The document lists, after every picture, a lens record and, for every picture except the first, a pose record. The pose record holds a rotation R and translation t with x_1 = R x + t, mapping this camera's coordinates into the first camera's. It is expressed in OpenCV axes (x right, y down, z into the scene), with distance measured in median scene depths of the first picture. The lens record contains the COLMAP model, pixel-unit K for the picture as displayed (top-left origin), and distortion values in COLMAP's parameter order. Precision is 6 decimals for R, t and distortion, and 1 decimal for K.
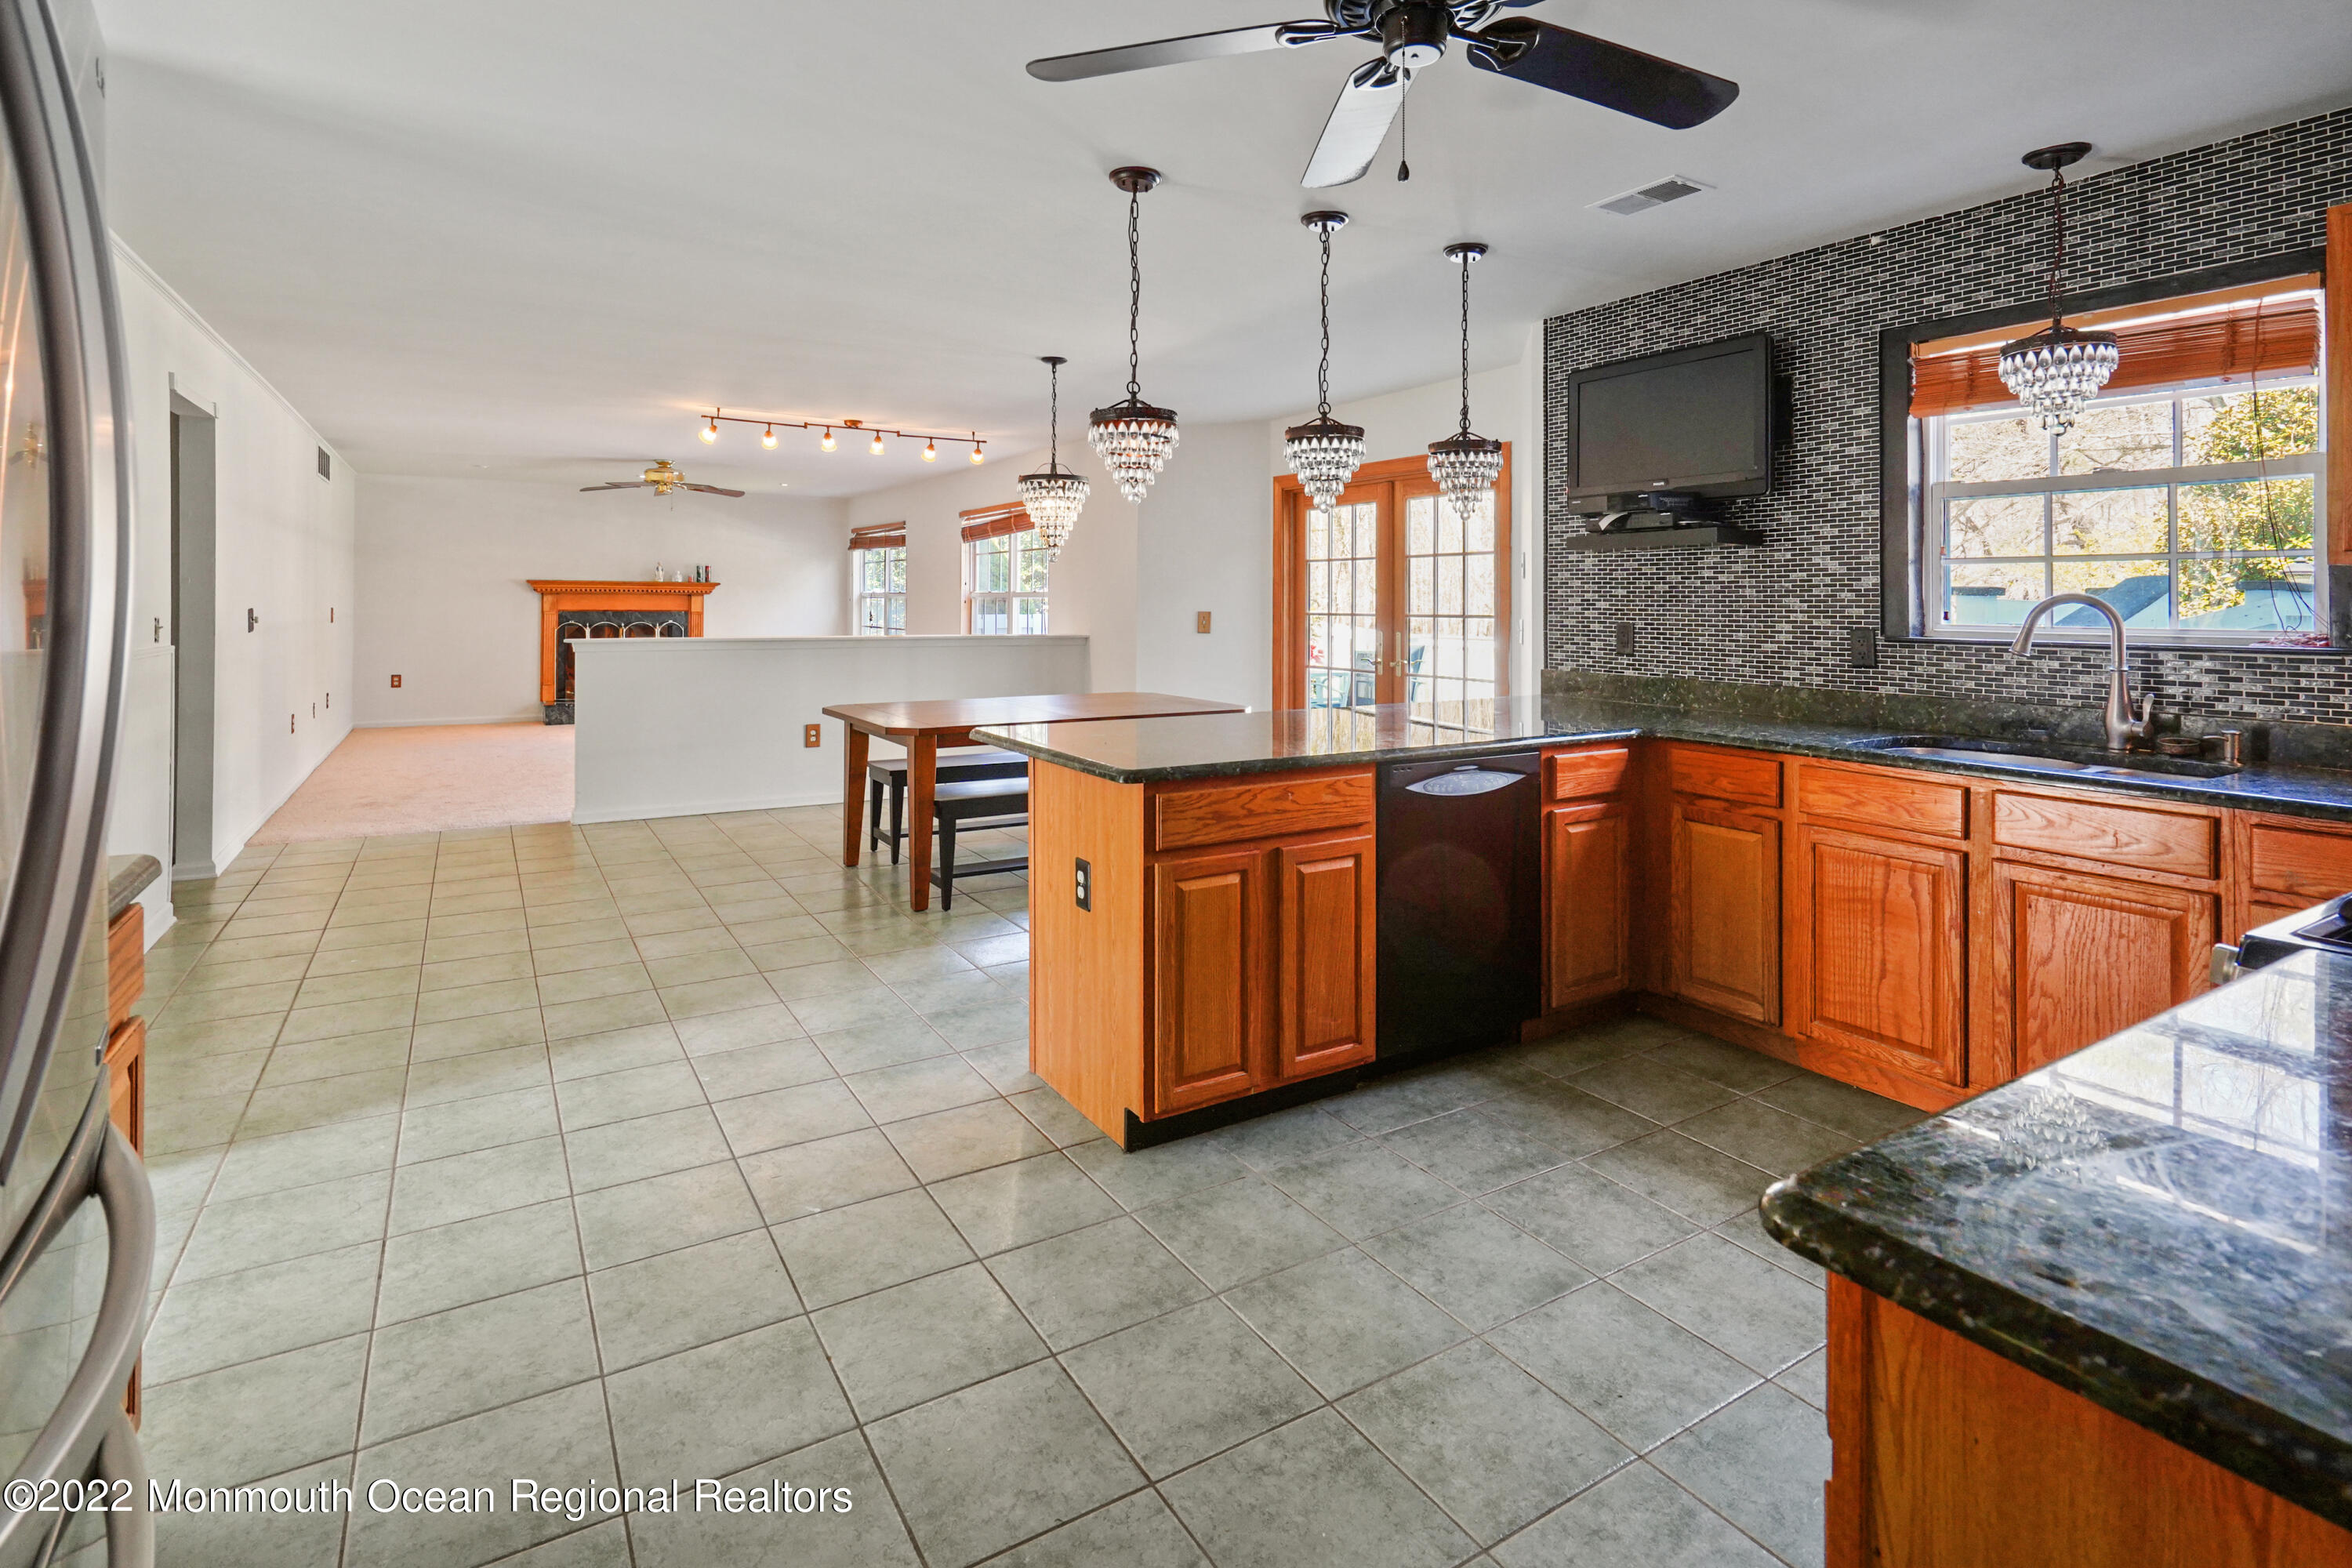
lens RADIAL K [[1140.3, 0, 1174.0], [0, 1140.3, 591.4], [0, 0, 1]] dist [-0.000923, 0.000132]
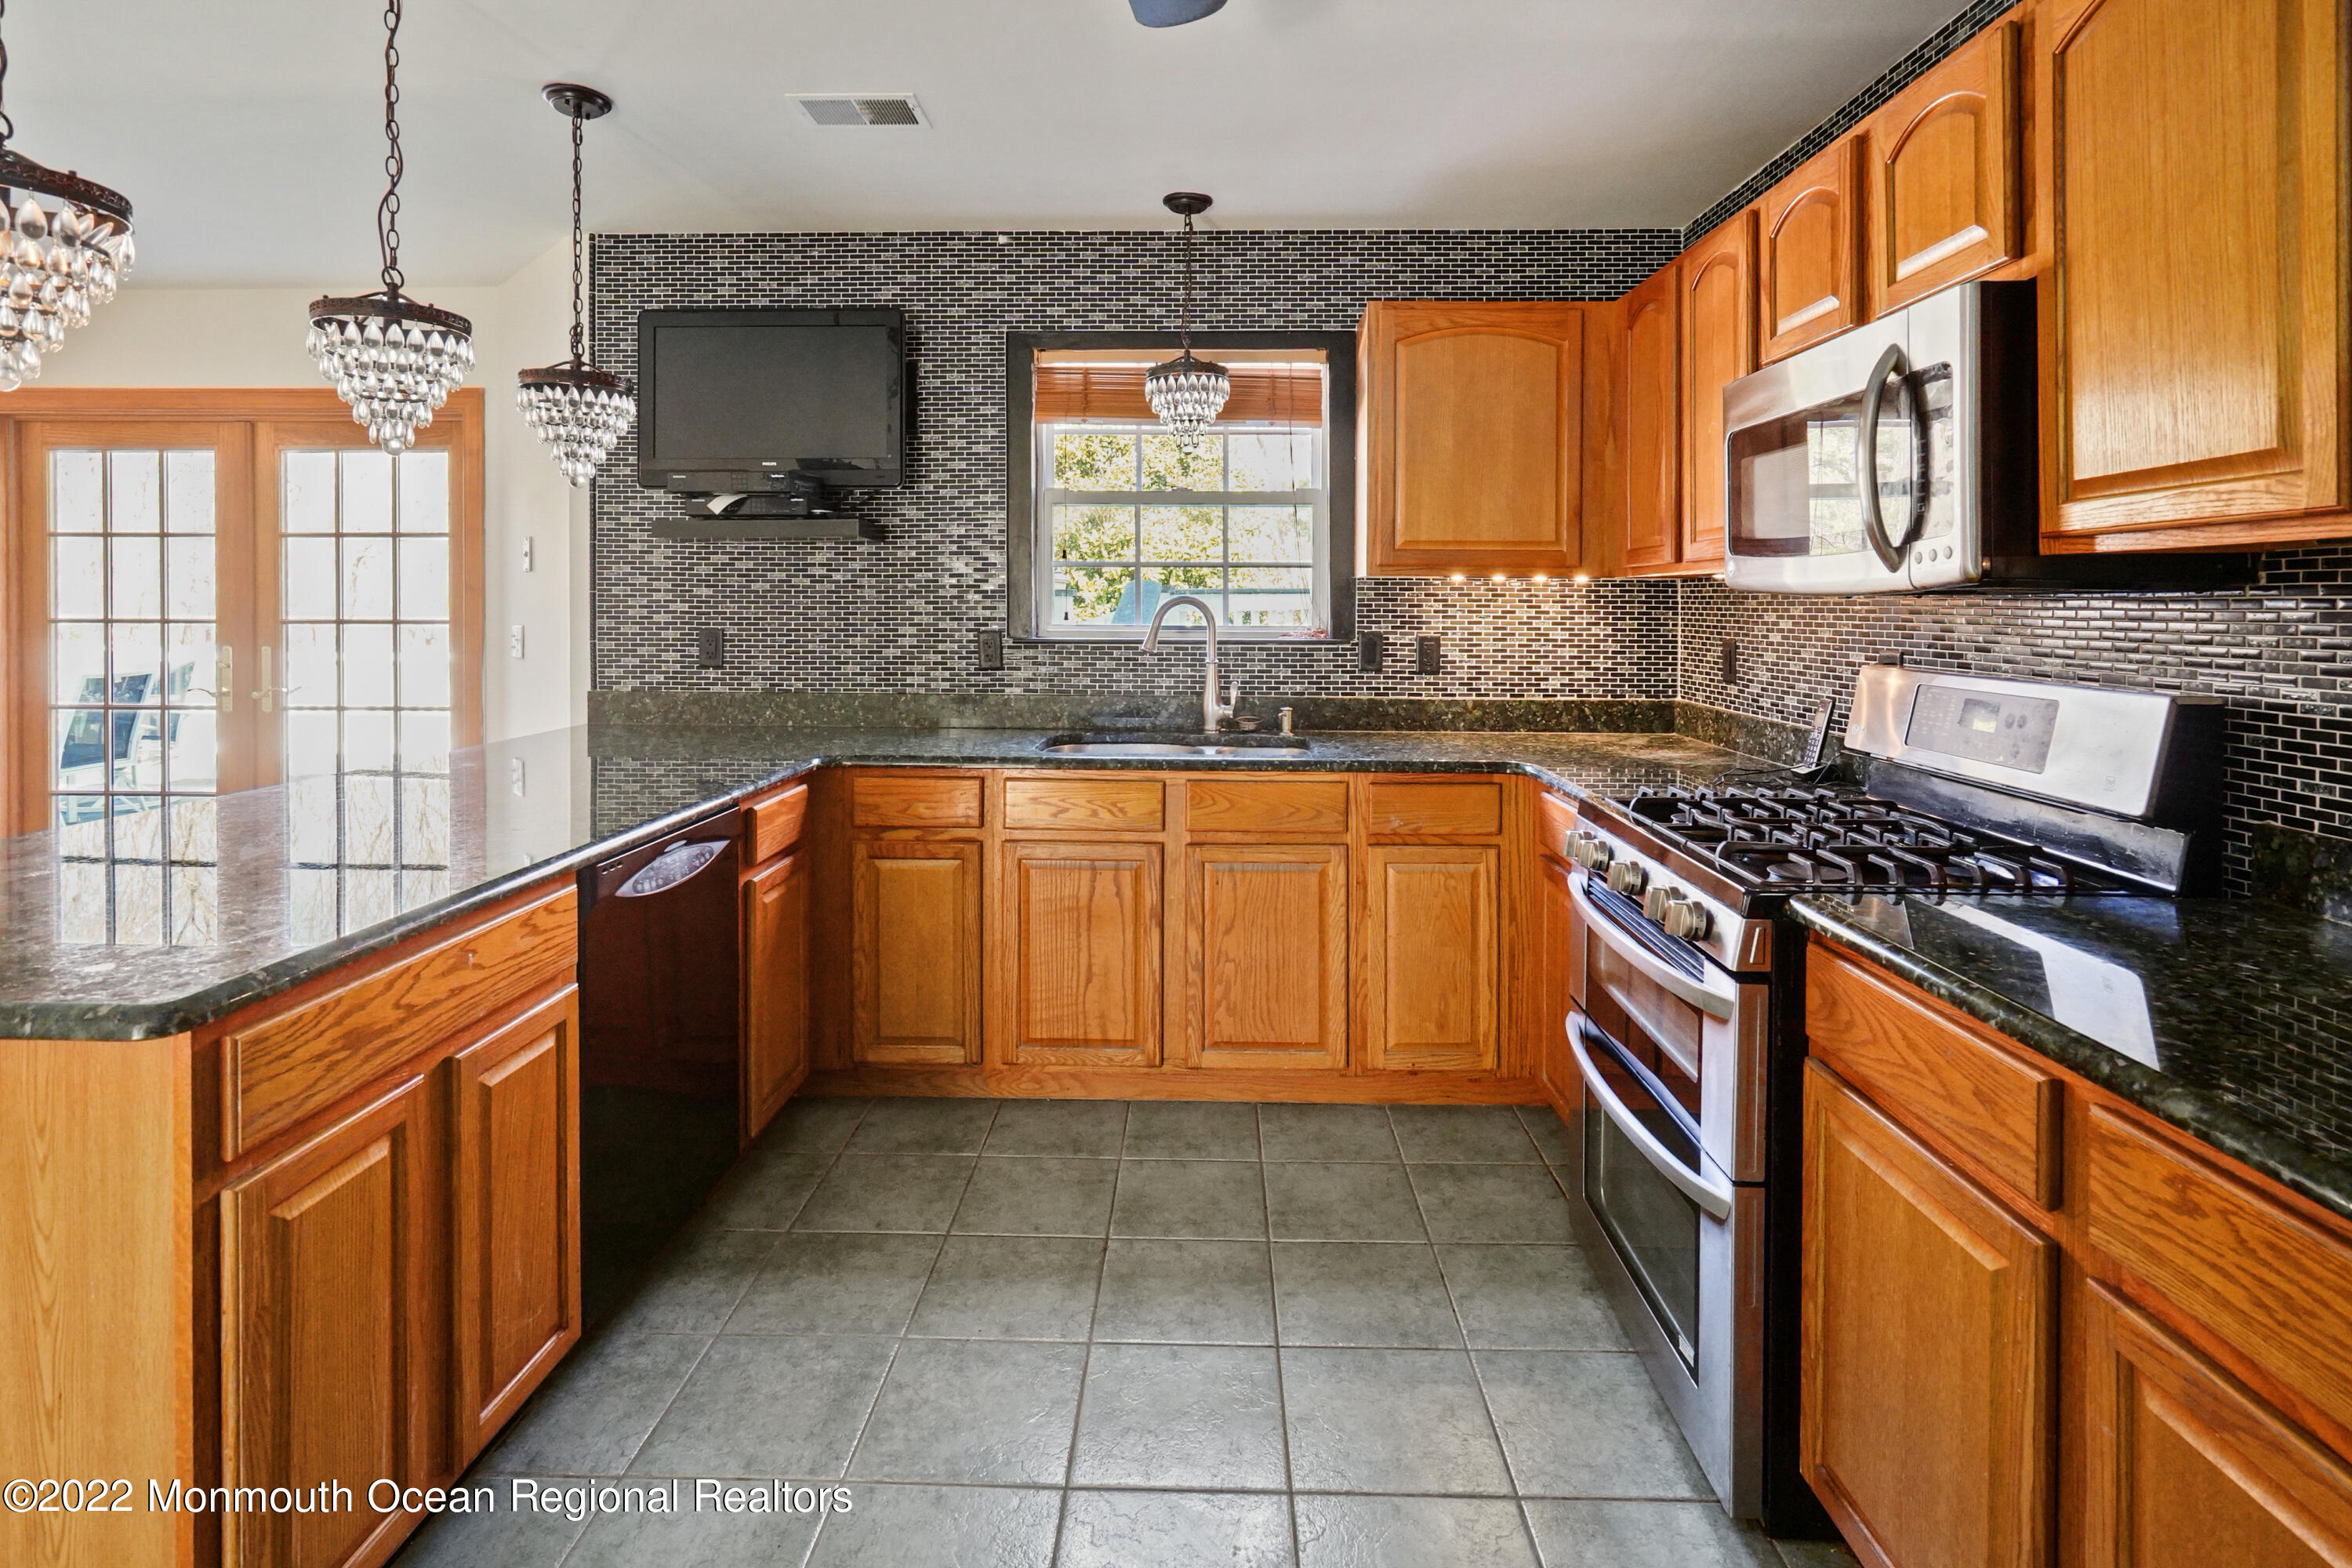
lens RADIAL K [[1141.6, 0, 1178.2], [0, 1141.6, 612.8], [0, 0, 1]] dist [-0.002195, 0.001213]
pose [[0.544030, -0.009359, 0.839014, -0.144978], [-0.008499, 0.999825, 0.016664, -0.000710], [-0.839023, -0.016197, 0.543855, 0.342019]]
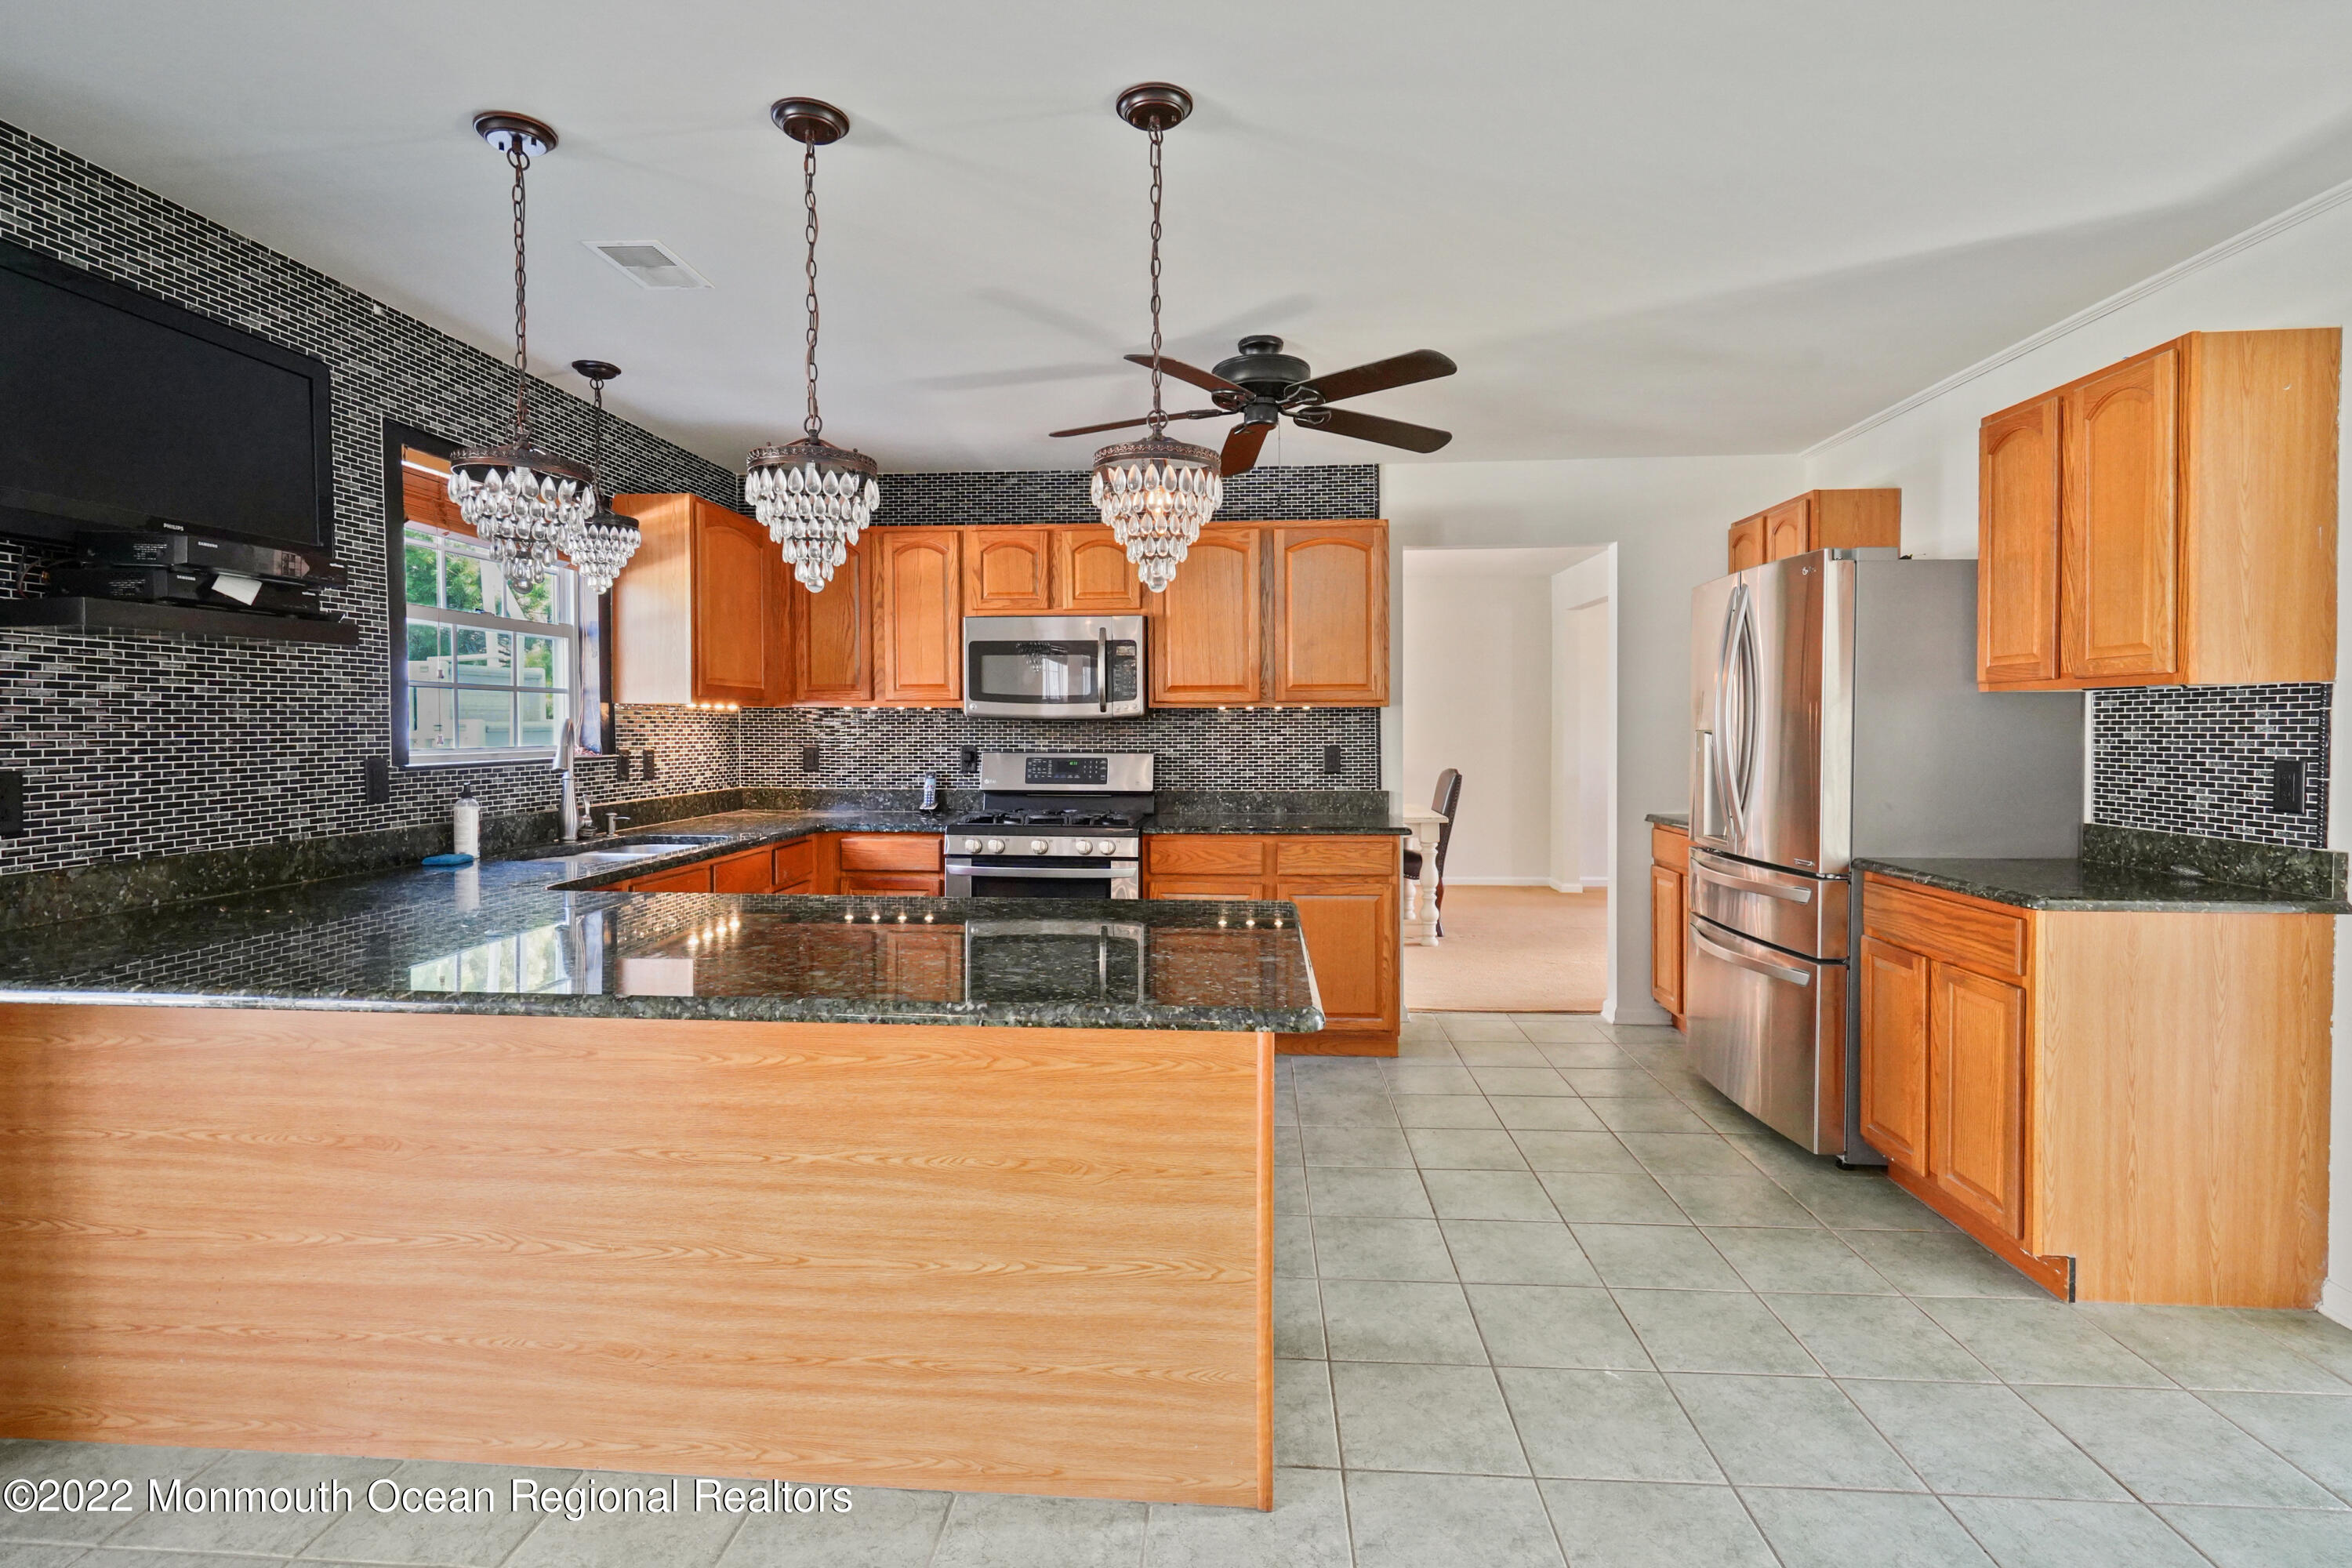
lens RADIAL K [[1106.6, 0, 1177.5], [0, 1106.6, 746.4], [0, 0, 1]] dist [-0.004237, 0.004077]
pose [[-0.816070, -0.015880, 0.577735, -0.390266], [-0.007871, 0.999835, 0.016364, 0.005827], [-0.577900, 0.008807, -0.816060, 1.402777]]
